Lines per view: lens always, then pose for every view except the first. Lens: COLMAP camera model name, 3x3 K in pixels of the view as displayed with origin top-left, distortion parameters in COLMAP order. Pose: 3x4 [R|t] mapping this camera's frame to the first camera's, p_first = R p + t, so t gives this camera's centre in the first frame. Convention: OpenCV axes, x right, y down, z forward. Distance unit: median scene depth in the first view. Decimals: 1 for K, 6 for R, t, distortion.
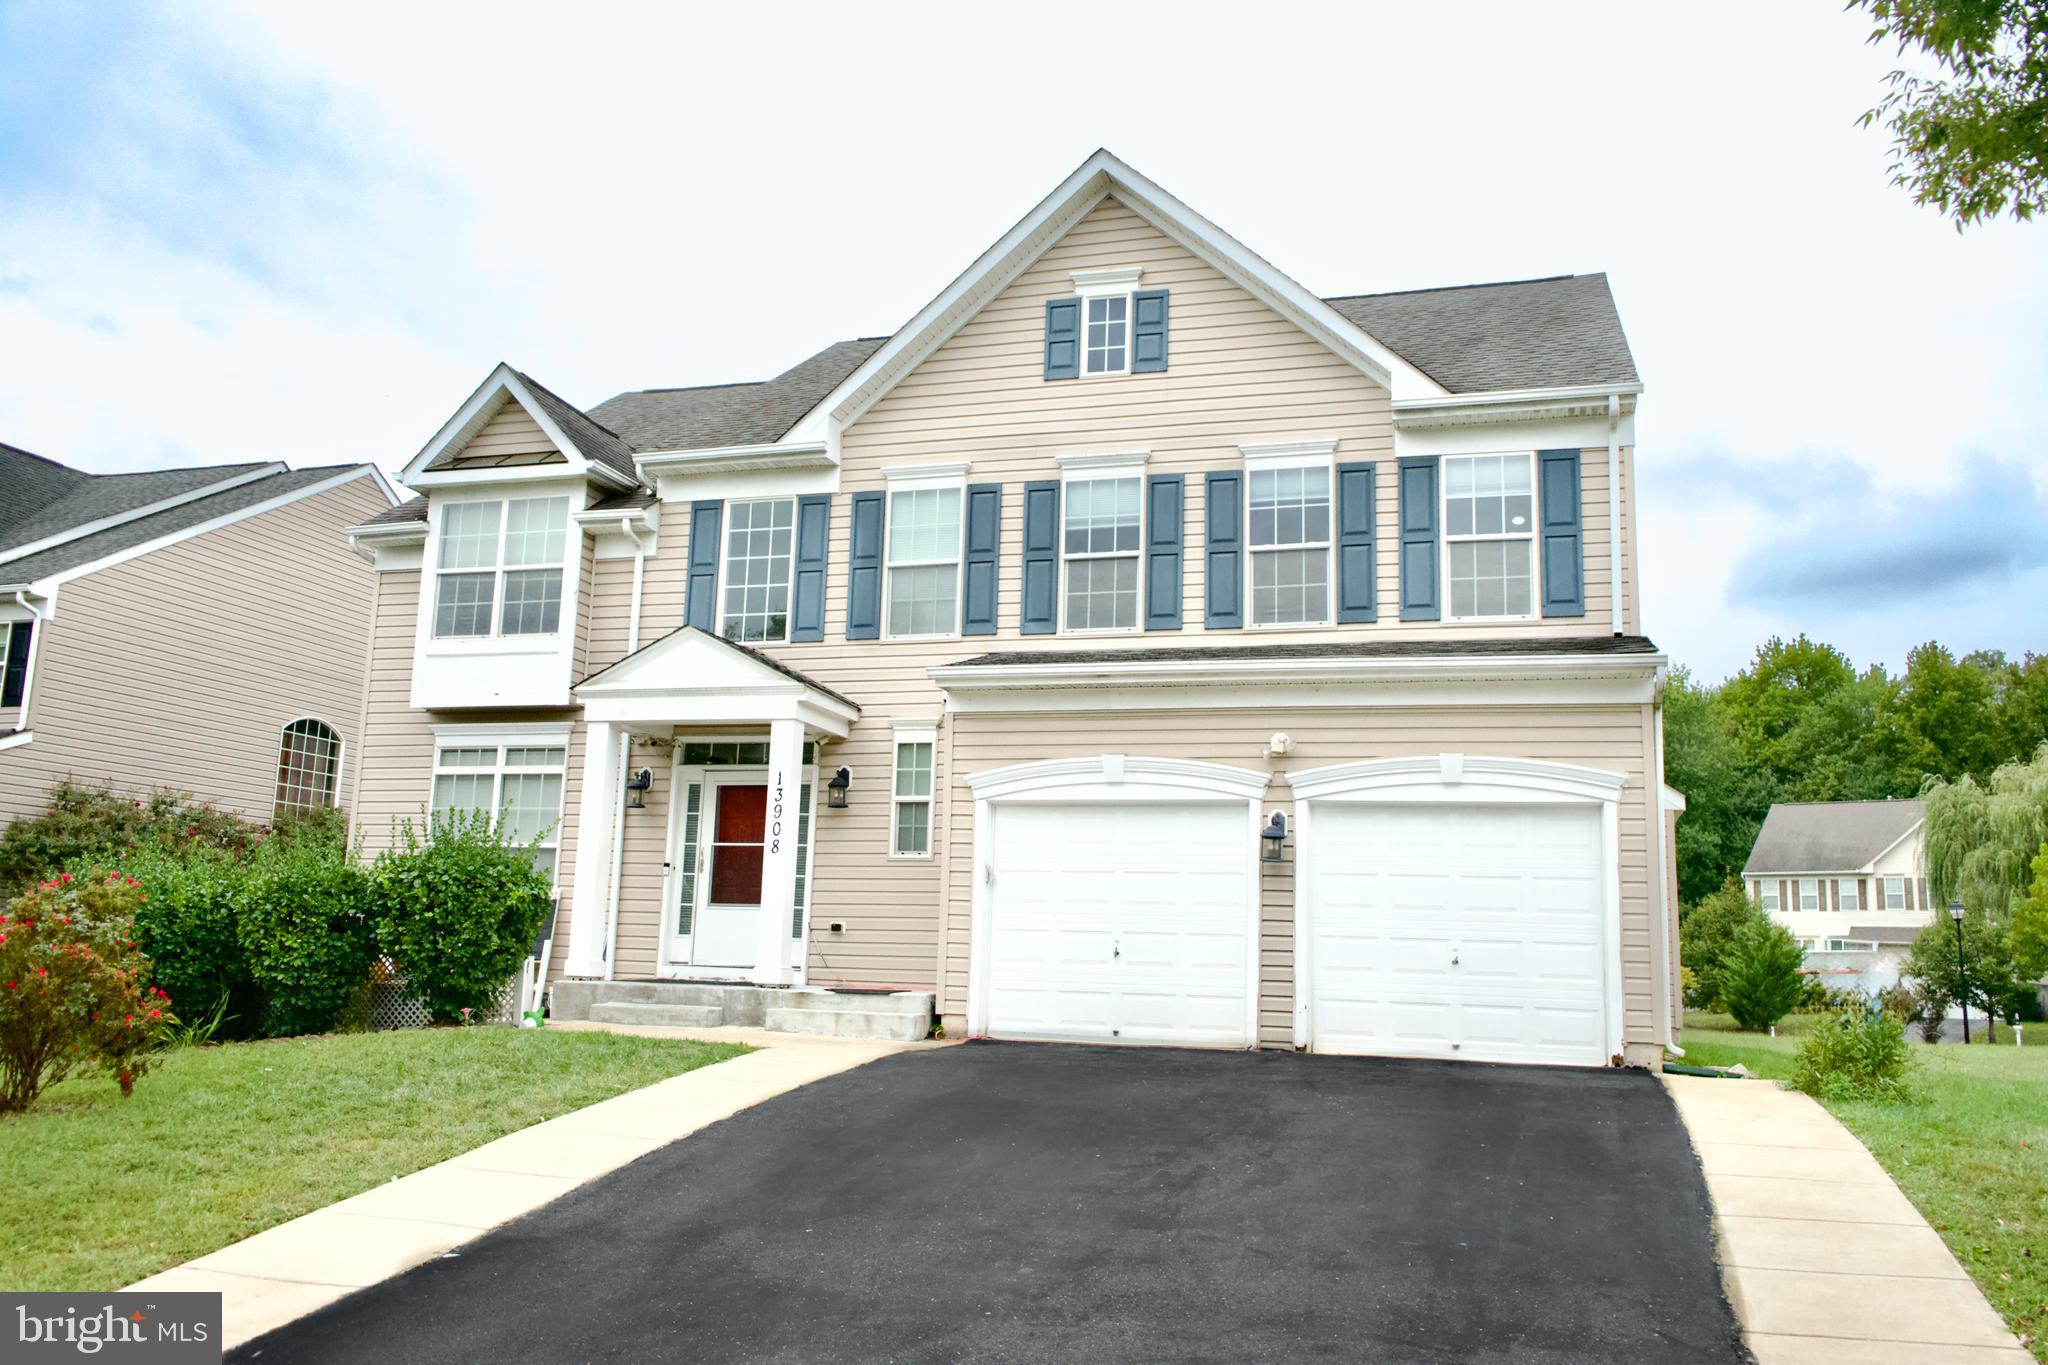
lens RADIAL K [[1586.2, 0, 1024.0], [0, 1586.2, 682.5], [0, 0, 1]] dist [-0.011699, -0.002214]
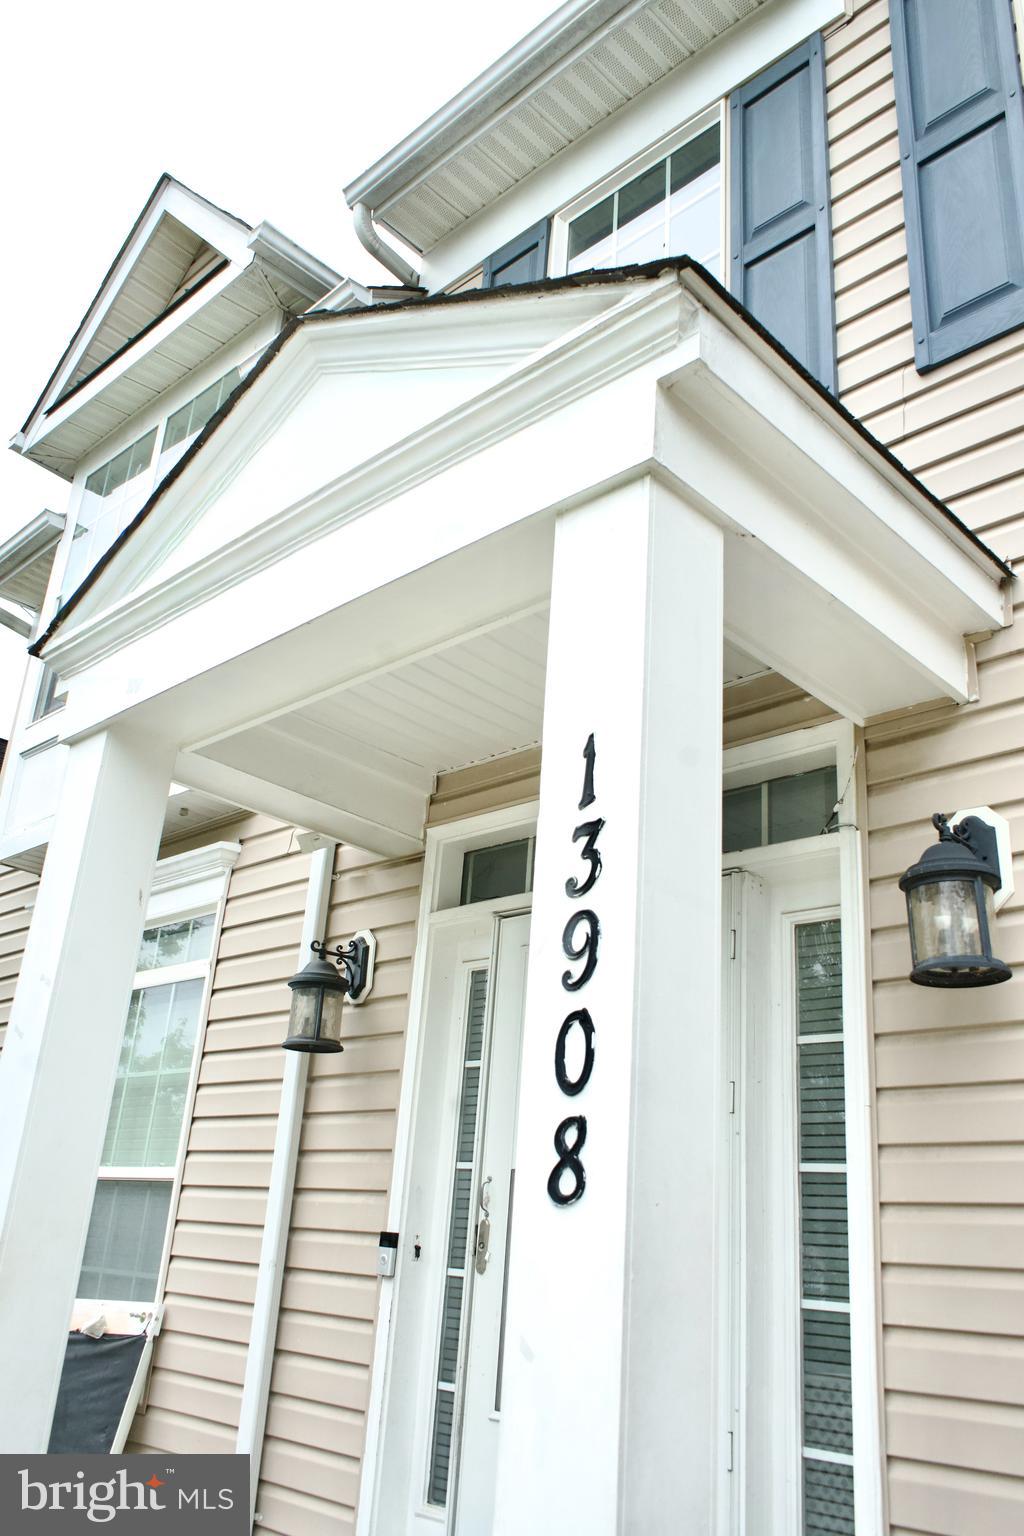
lens RADIAL K [[1235.6, 0, 512.0], [0, 1235.6, 768.0], [0, 0, 1]] dist [-0.007772, -0.004365]
pose [[0.886318, -0.143991, -0.440120, -0.092045], [0.041575, 0.971333, -0.234061, 0.086003], [0.461206, 0.189155, 0.866896, 0.809452]]
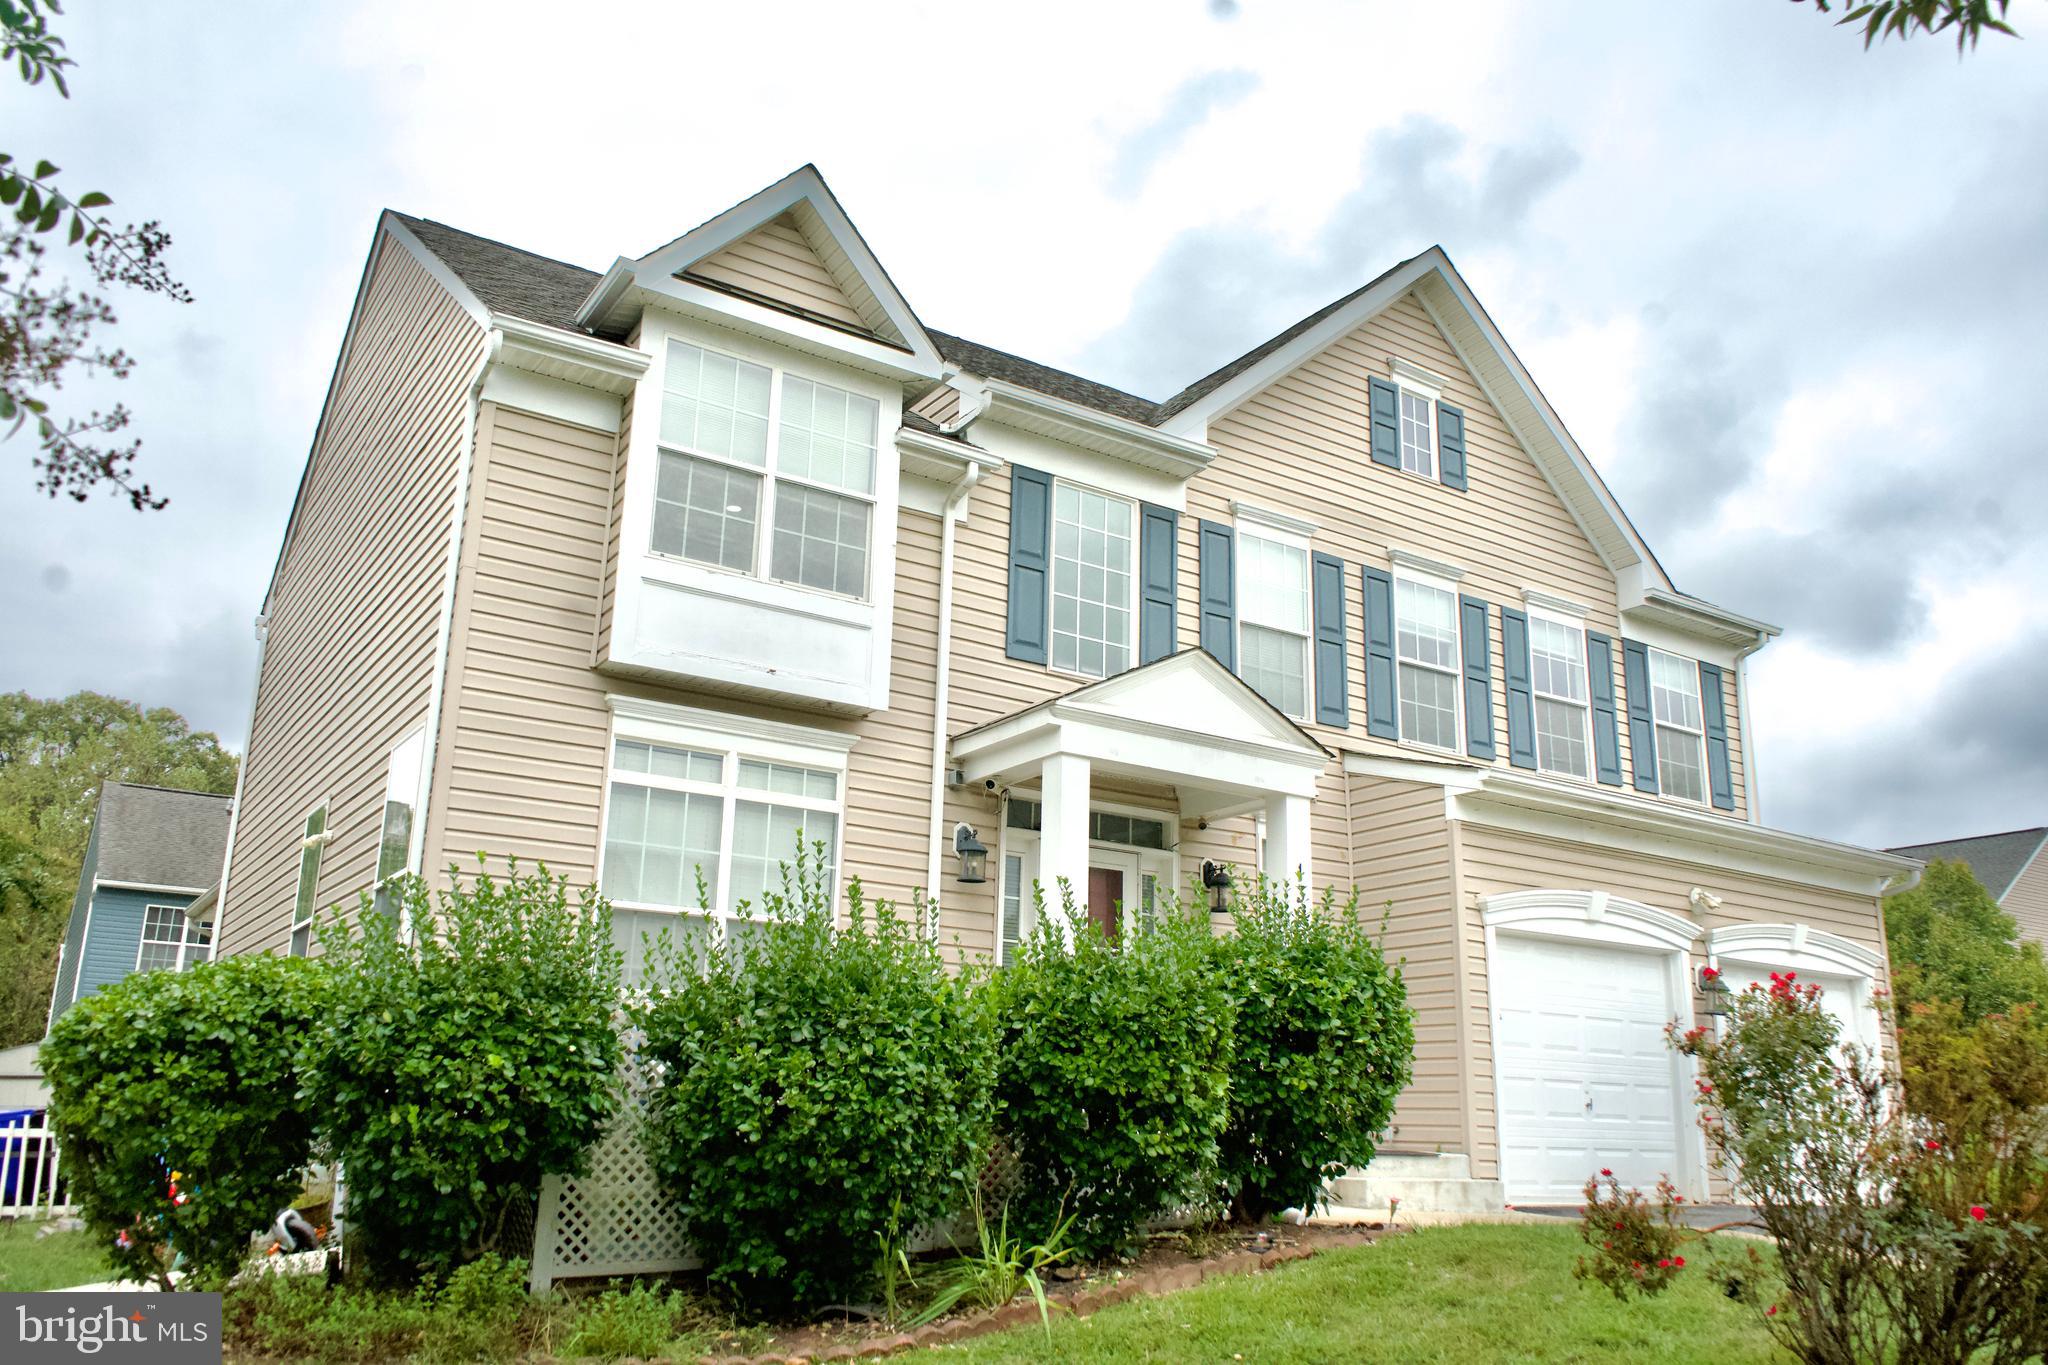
lens RADIAL K [[1611.3, 0, 1024.0], [0, 1611.3, 682.5], [0, 0, 1]] dist [-0.004987, -0.002629]
pose [[0.642215, 0.194199, 0.741517, -0.779789], [-0.140226, 0.980815, -0.135423, 0.087922], [-0.753589, -0.017009, 0.657125, 0.544661]]
